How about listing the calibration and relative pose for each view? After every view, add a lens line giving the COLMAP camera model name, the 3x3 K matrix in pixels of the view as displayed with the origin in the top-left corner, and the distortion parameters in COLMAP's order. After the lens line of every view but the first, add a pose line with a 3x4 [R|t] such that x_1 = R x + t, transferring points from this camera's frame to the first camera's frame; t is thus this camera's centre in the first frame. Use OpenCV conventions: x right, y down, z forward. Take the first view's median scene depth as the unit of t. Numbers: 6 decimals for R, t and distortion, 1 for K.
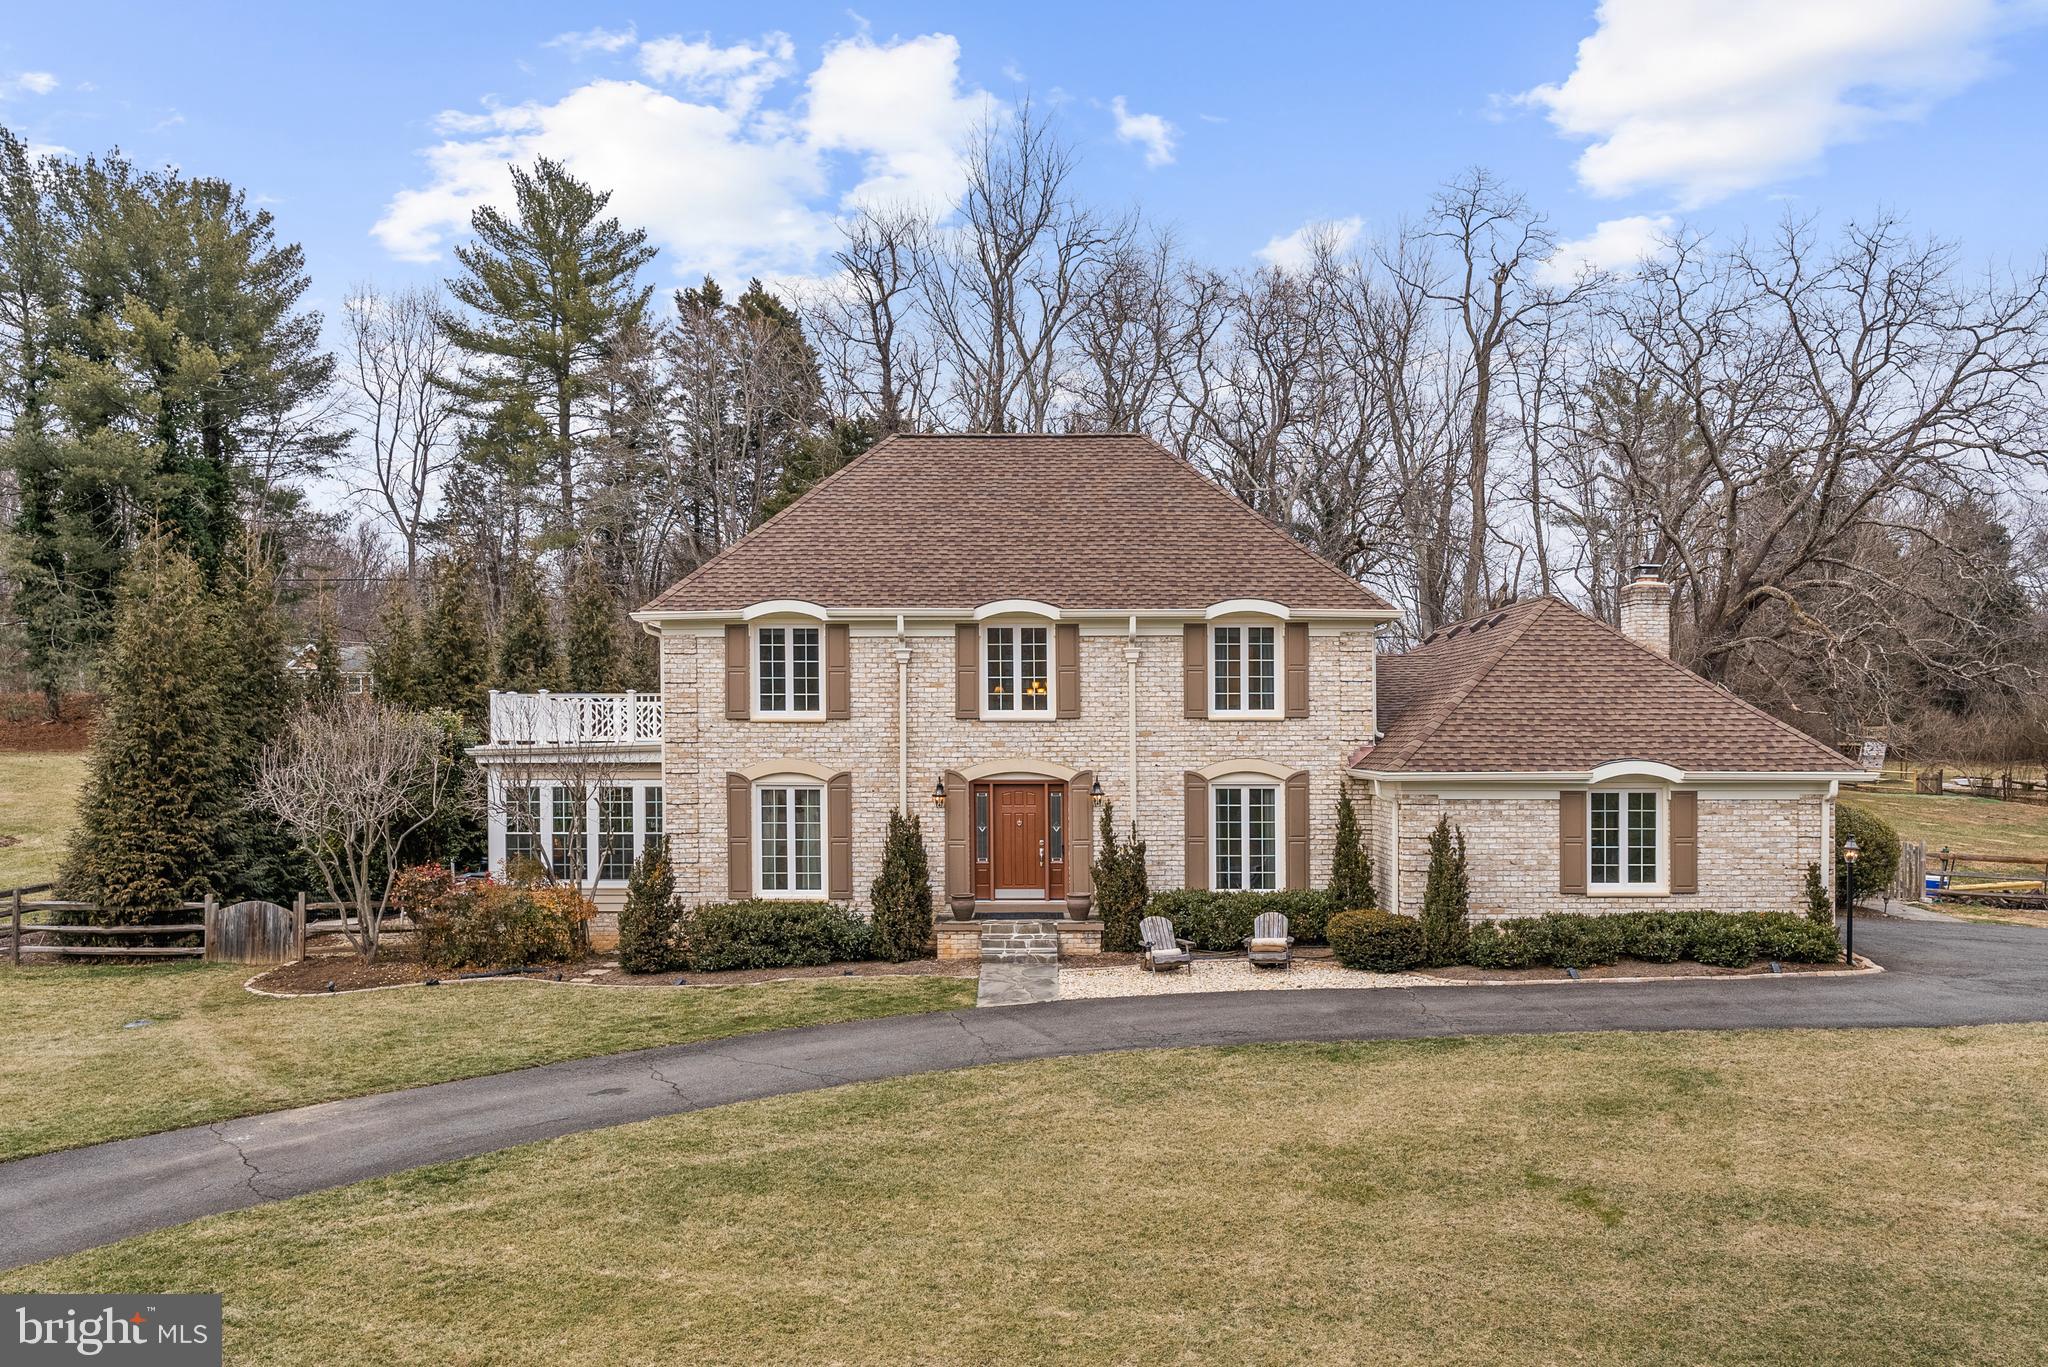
lens RADIAL K [[1571.7, 0, 1025.4], [0, 1571.7, 690.6], [0, 0, 1]] dist [-0.001289, -0.007264]
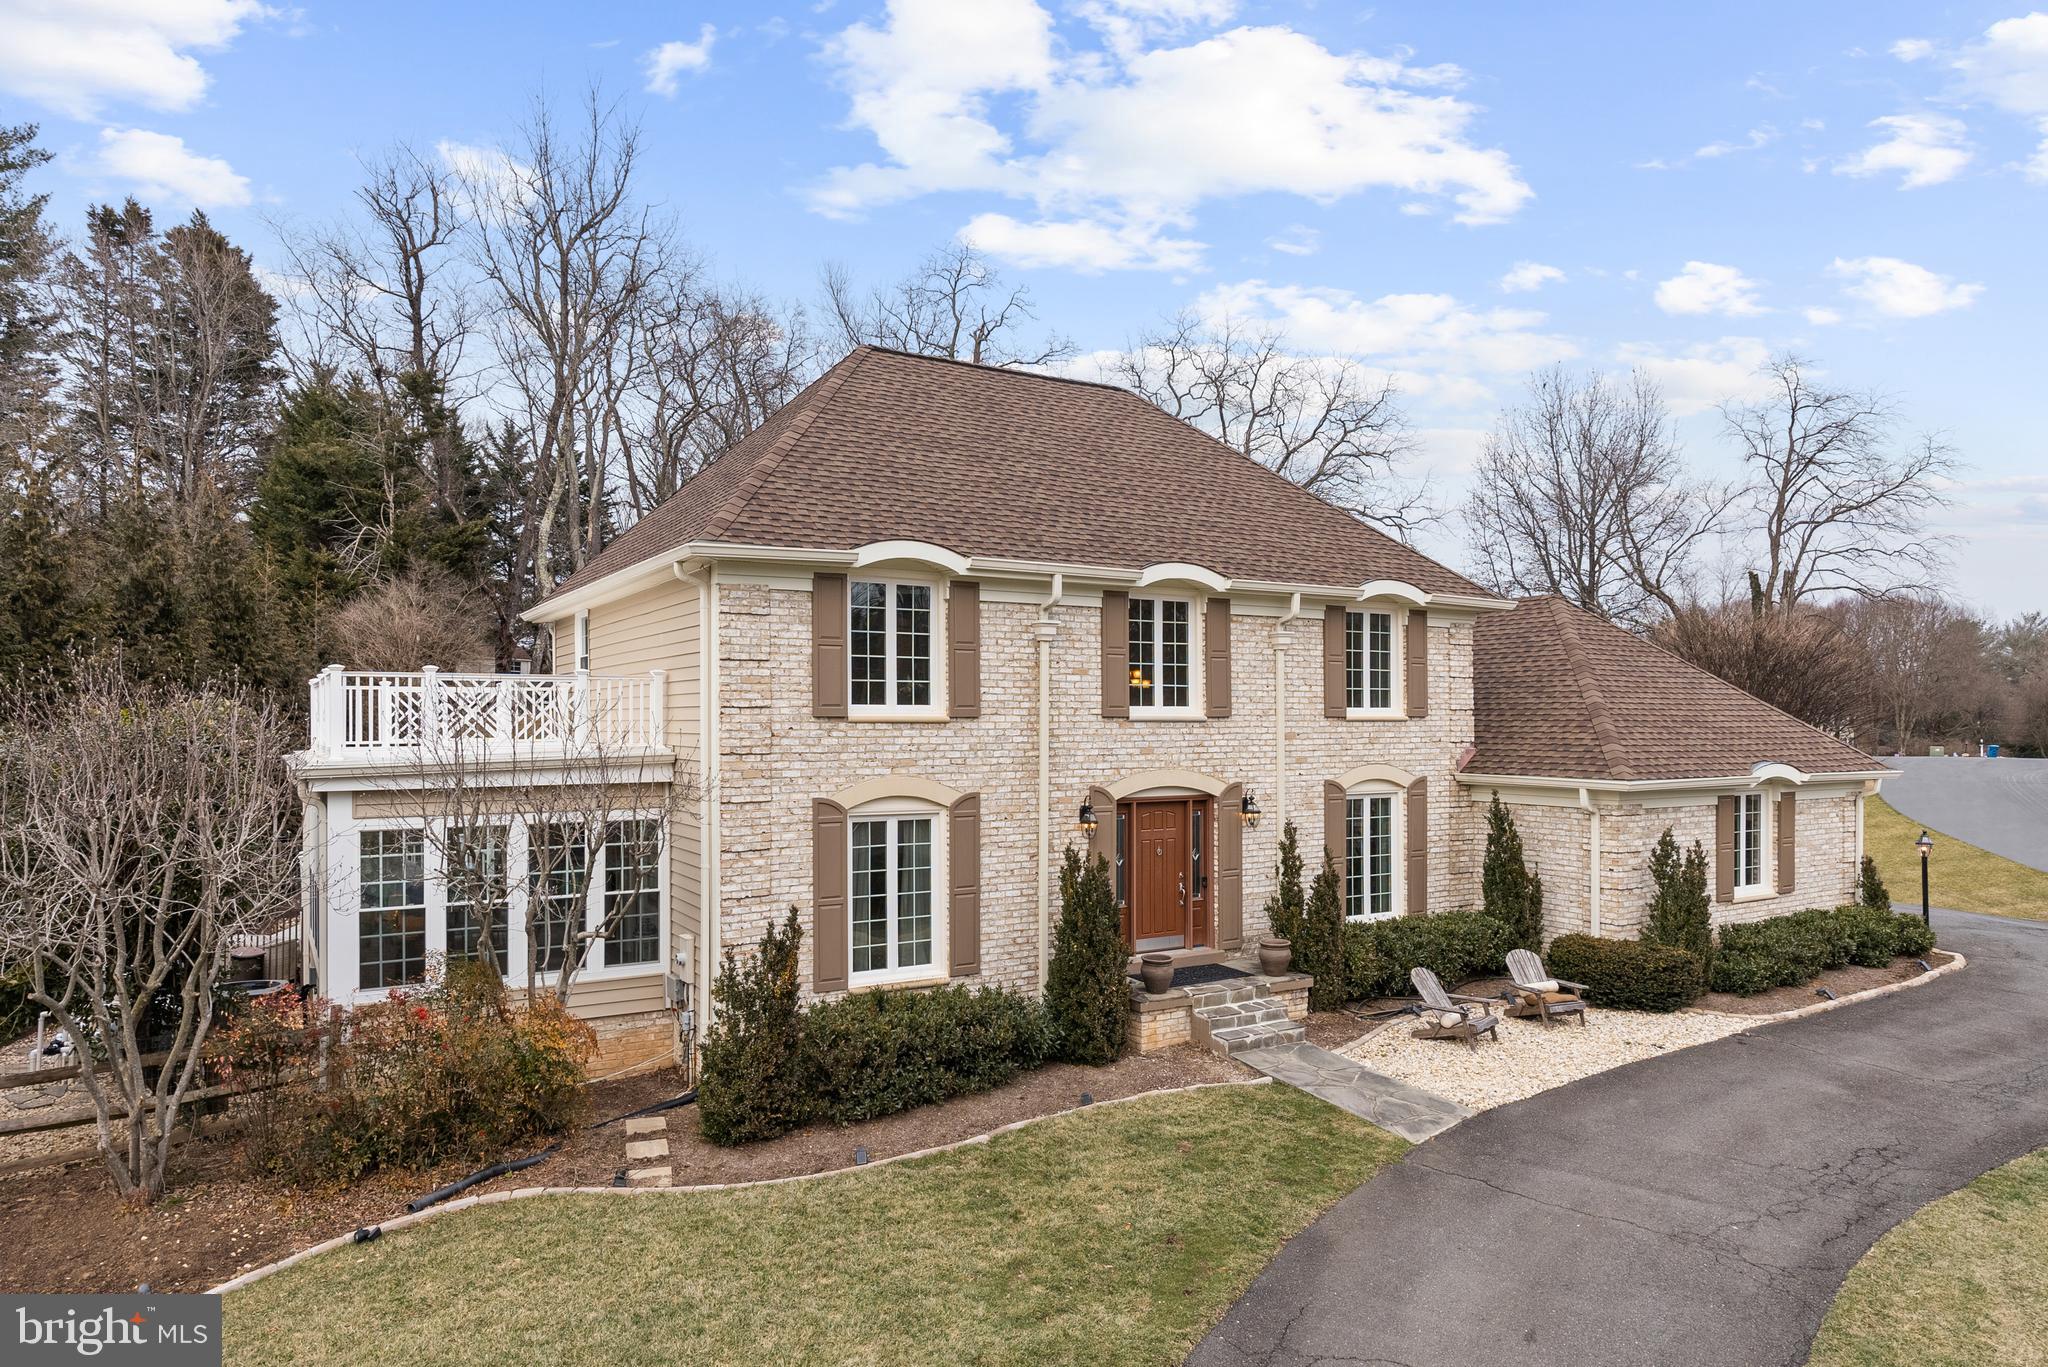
lens RADIAL K [[1223.3, 0, 1025.8], [0, 1223.3, 689.5], [0, 0, 1]] dist [-0.001203, 0.000857]
pose [[0.863502, 0.013853, 0.504156, -0.368163], [-0.017372, 0.999846, 0.002282, 0.003906], [-0.504047, -0.010729, 0.863610, 0.515169]]
